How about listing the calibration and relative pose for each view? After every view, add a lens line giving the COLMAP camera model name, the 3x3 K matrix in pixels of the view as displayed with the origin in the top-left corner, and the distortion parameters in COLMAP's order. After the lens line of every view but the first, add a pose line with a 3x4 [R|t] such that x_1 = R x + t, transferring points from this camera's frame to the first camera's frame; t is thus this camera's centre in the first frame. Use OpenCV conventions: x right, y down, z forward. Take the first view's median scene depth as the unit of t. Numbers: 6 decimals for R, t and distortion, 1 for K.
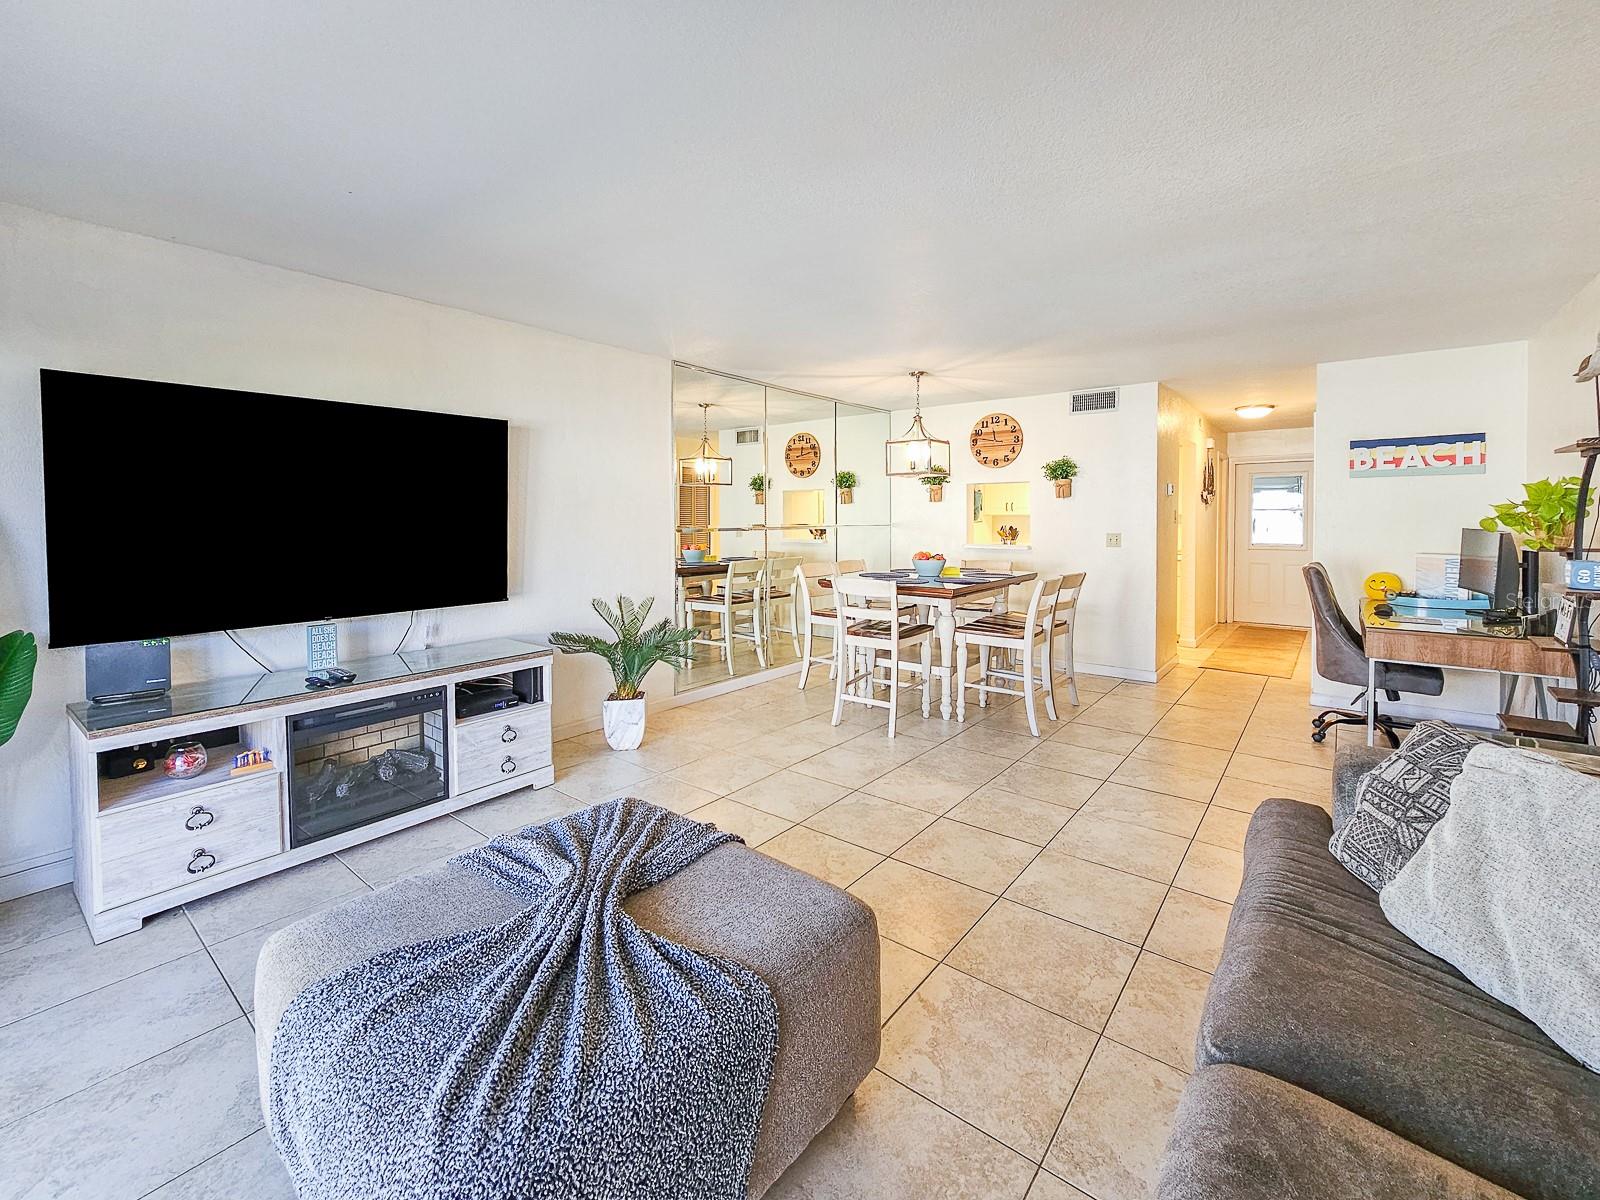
lens RADIAL K [[669.4, 0, 792.6], [0, 669.4, 543.7], [0, 0, 1]] dist [-0.004489, 0.002654]
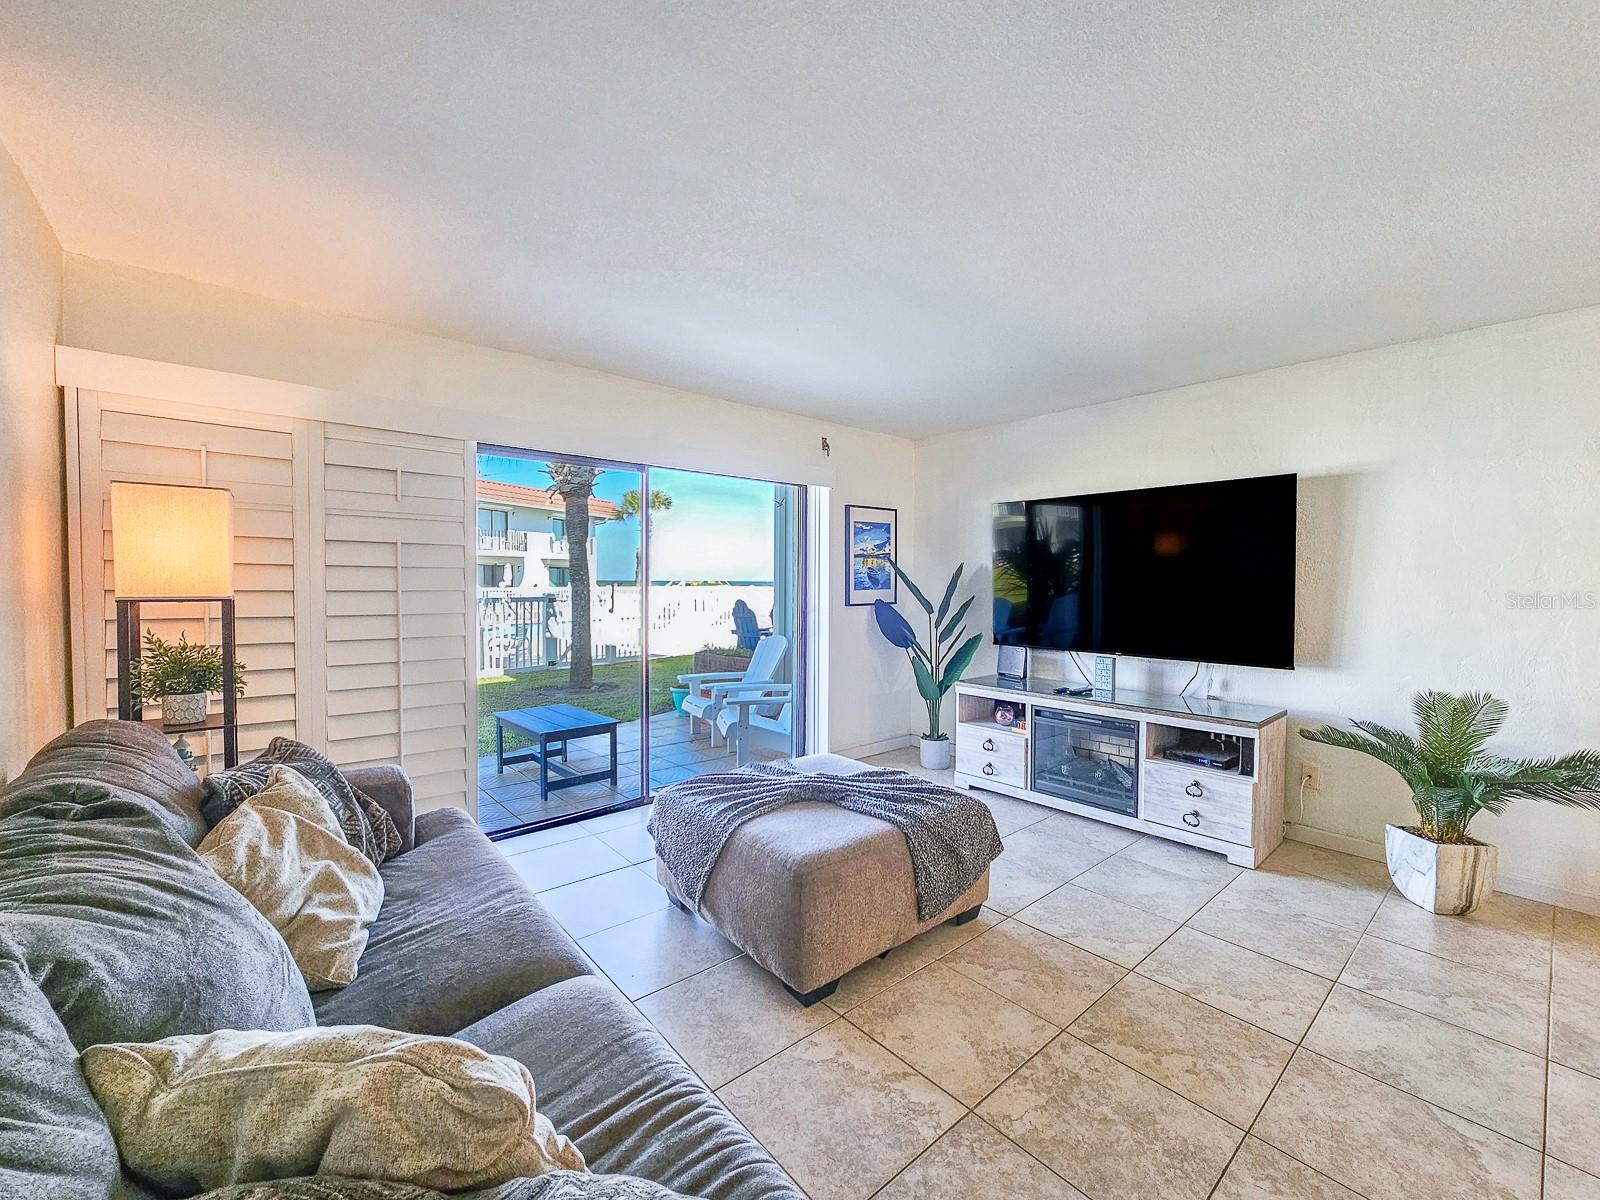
lens RADIAL K [[669.4, 0, 797.9], [0, 669.4, 599.2], [0, 0, 1]] dist [-0.004489, 0.002654]
pose [[-0.194760, 0.028279, -0.980443, 0.492807], [-0.046736, 0.998181, 0.038075, -0.010749], [0.979737, 0.053238, -0.193084, 0.423999]]
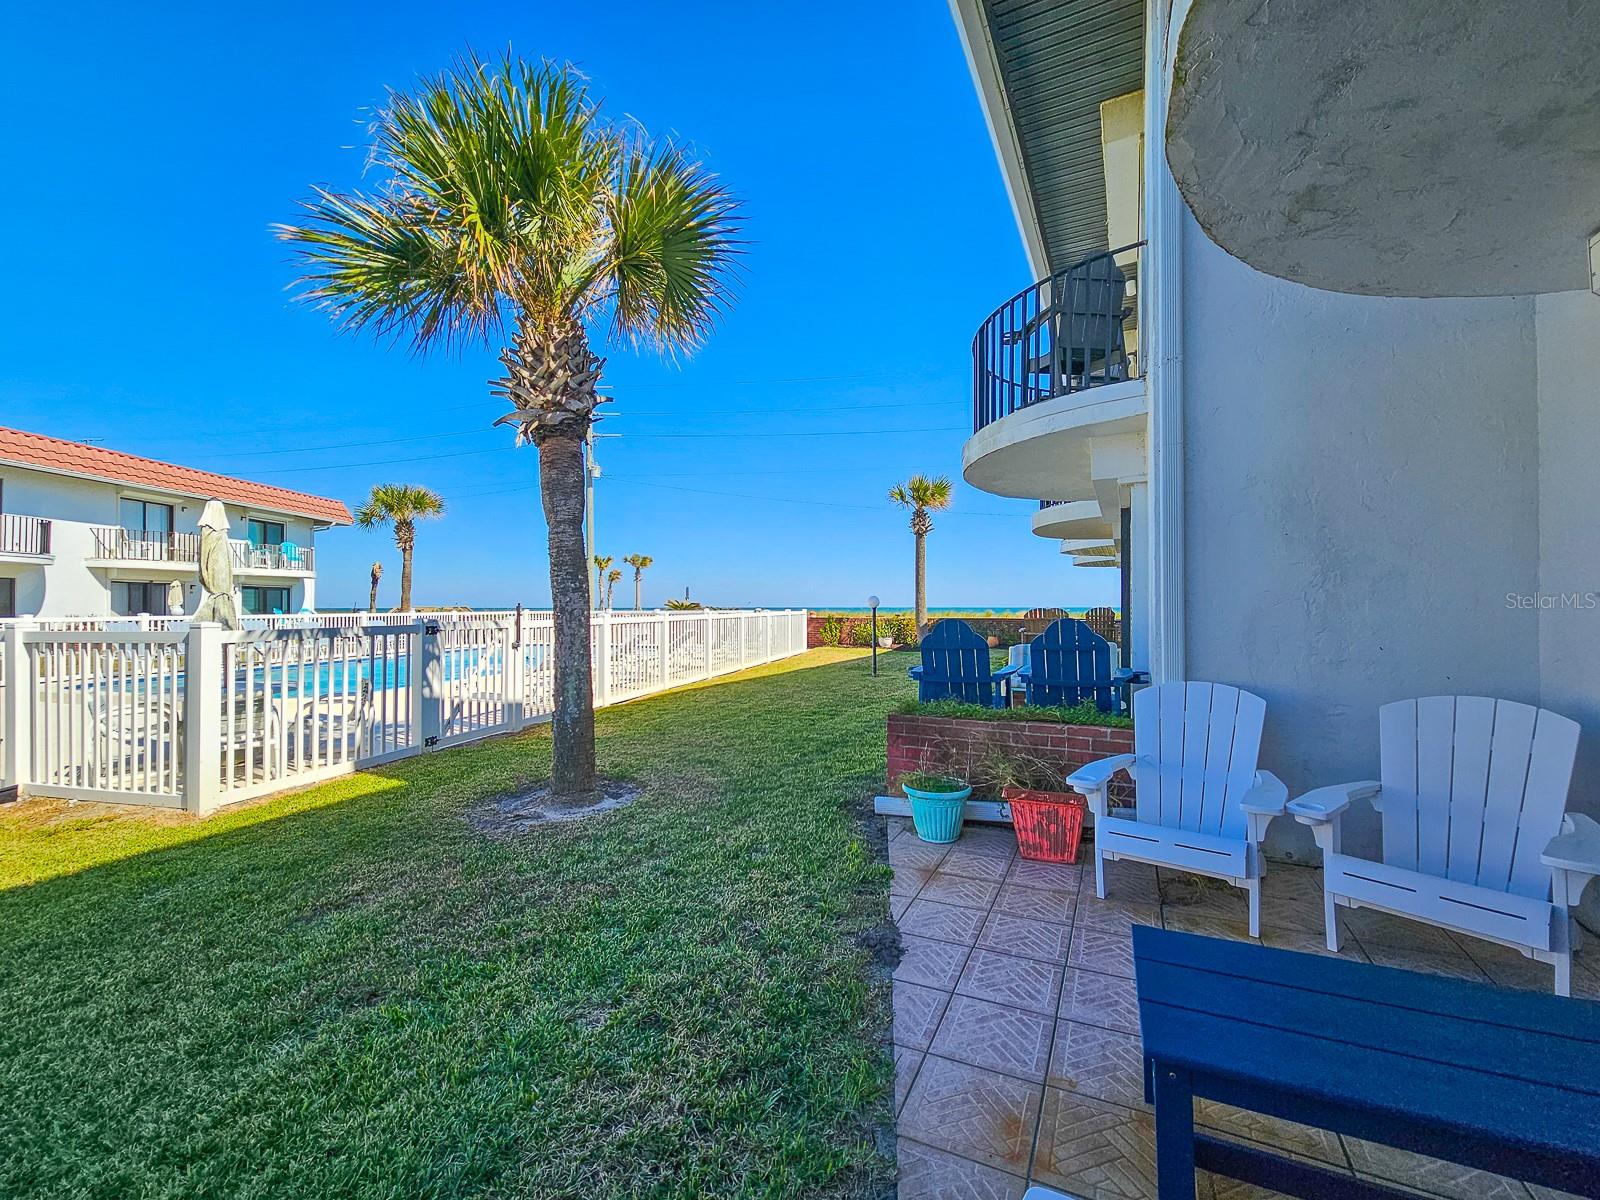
lens RADIAL K [[669.4, 0, 802.6], [0, 669.4, 594.0], [0, 0, 1]] dist [-0.004489, 0.002654]
pose [[0.200059, -0.014043, -0.979683, -0.248467], [-0.036716, 0.999088, -0.021819, 0.058018], [0.979096, 0.040335, 0.199361, -0.505785]]
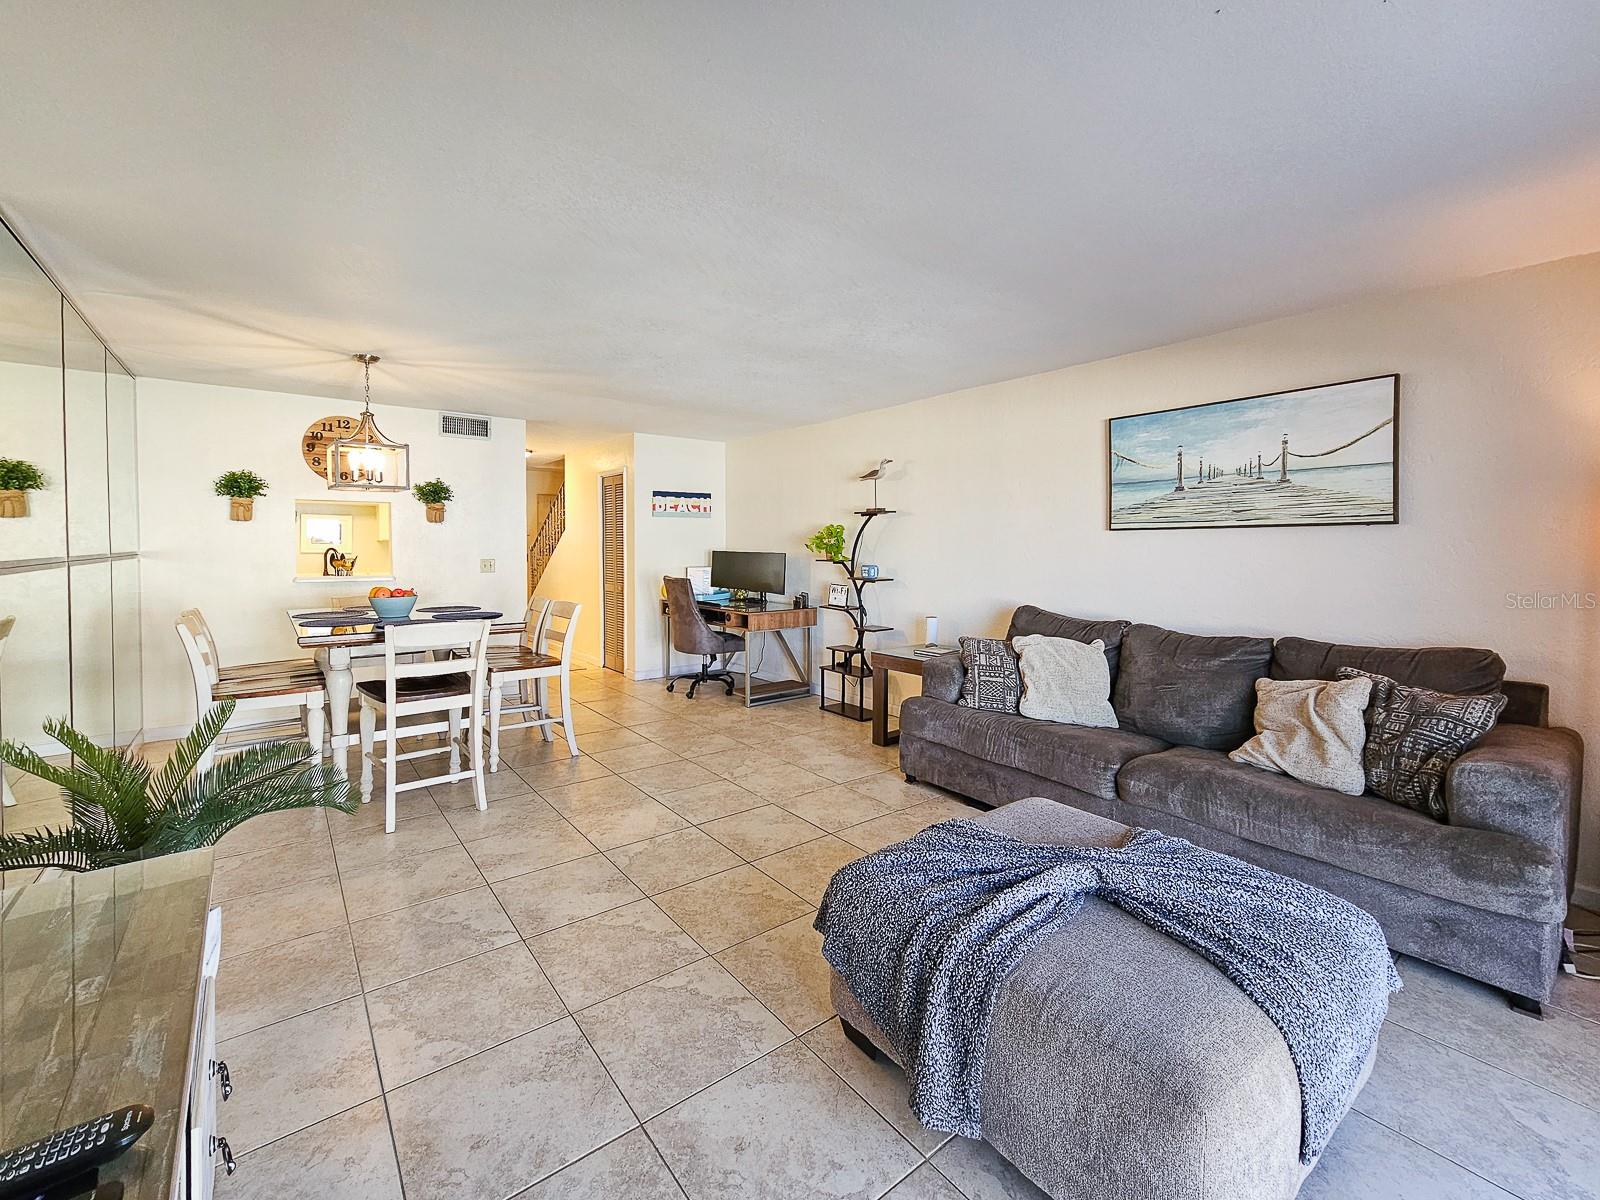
lens RADIAL K [[669.4, 0, 798.0], [0, 669.4, 545.5], [0, 0, 1]] dist [-0.004489, 0.002654]
pose [[0.232076, -0.000784, 0.972697, -0.535112], [0.035972, 0.999323, -0.007777, -0.014871], [-0.972032, 0.036794, 0.231947, 0.402016]]
